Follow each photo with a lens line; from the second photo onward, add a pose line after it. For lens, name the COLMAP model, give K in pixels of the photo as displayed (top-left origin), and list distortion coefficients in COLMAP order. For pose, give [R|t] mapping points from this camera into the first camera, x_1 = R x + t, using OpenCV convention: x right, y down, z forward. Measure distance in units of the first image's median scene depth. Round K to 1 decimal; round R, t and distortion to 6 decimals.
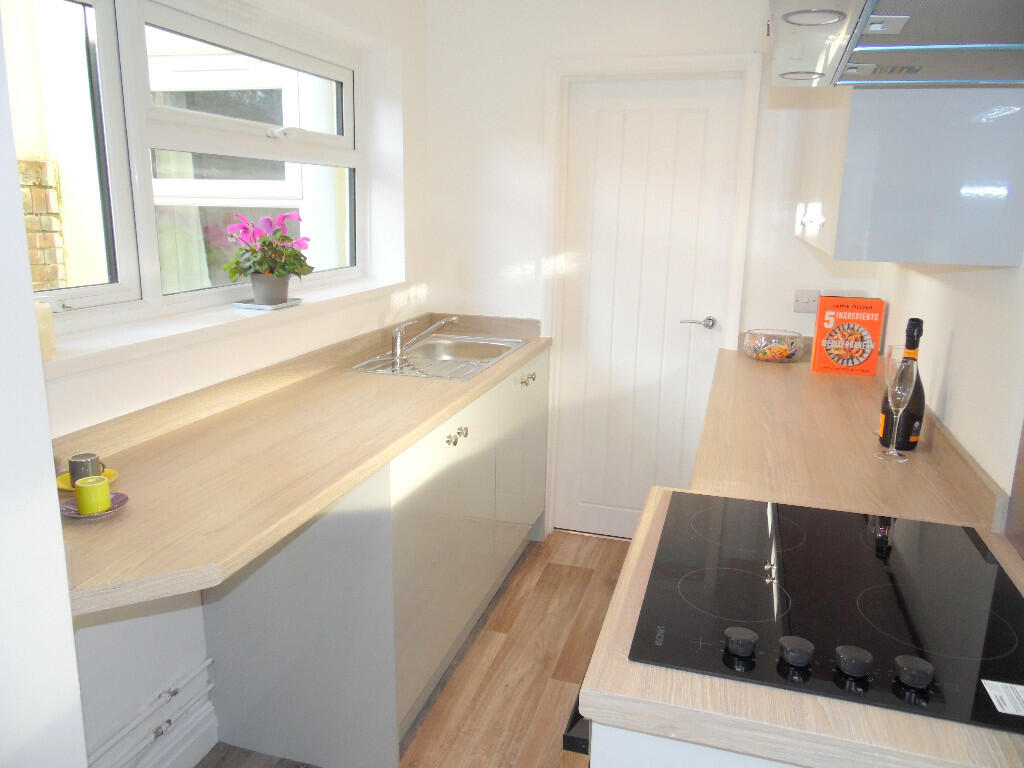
lens RADIAL K [[774.4, 0, 513.8], [0, 774.4, 381.0], [0, 0, 1]] dist [-0.018548, 0.050925]
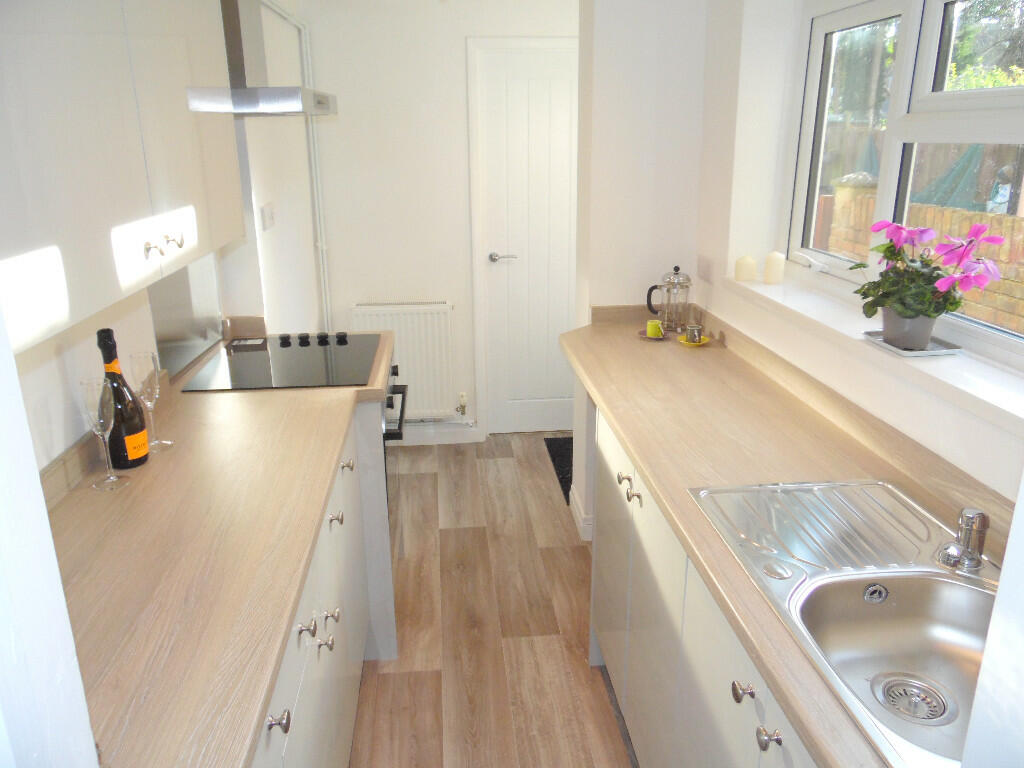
lens RADIAL K [[774.4, 0, 520.3], [0, 774.4, 377.1], [0, 0, 1]] dist [-0.018548, 0.050925]
pose [[-0.922414, 0.122243, -0.366345, 0.436670], [-0.083427, 0.863116, 0.498067, -0.499847], [0.377083, 0.489987, -0.785952, 1.876203]]
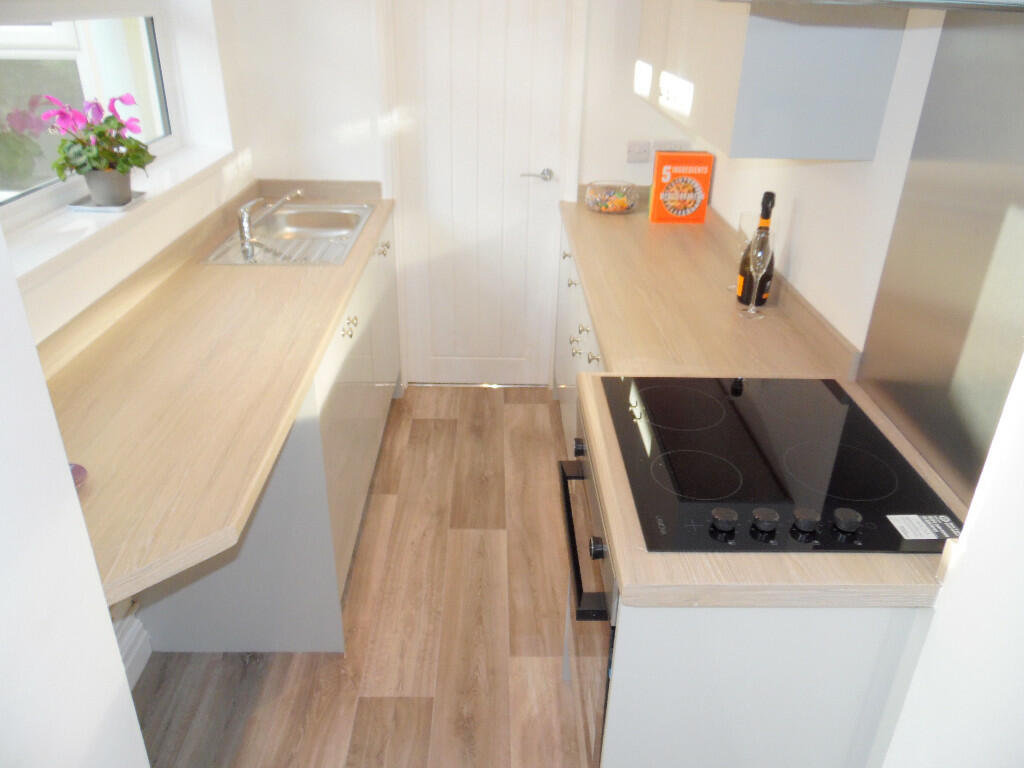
lens RADIAL K [[774.4, 0, 513.4], [0, 774.4, 381.0], [0, 0, 1]] dist [-0.018548, 0.050925]
pose [[0.952830, -0.134945, 0.271856, -0.130975], [0.066669, 0.966902, 0.246284, -0.080733], [-0.296093, -0.216542, 0.930289, -0.007435]]
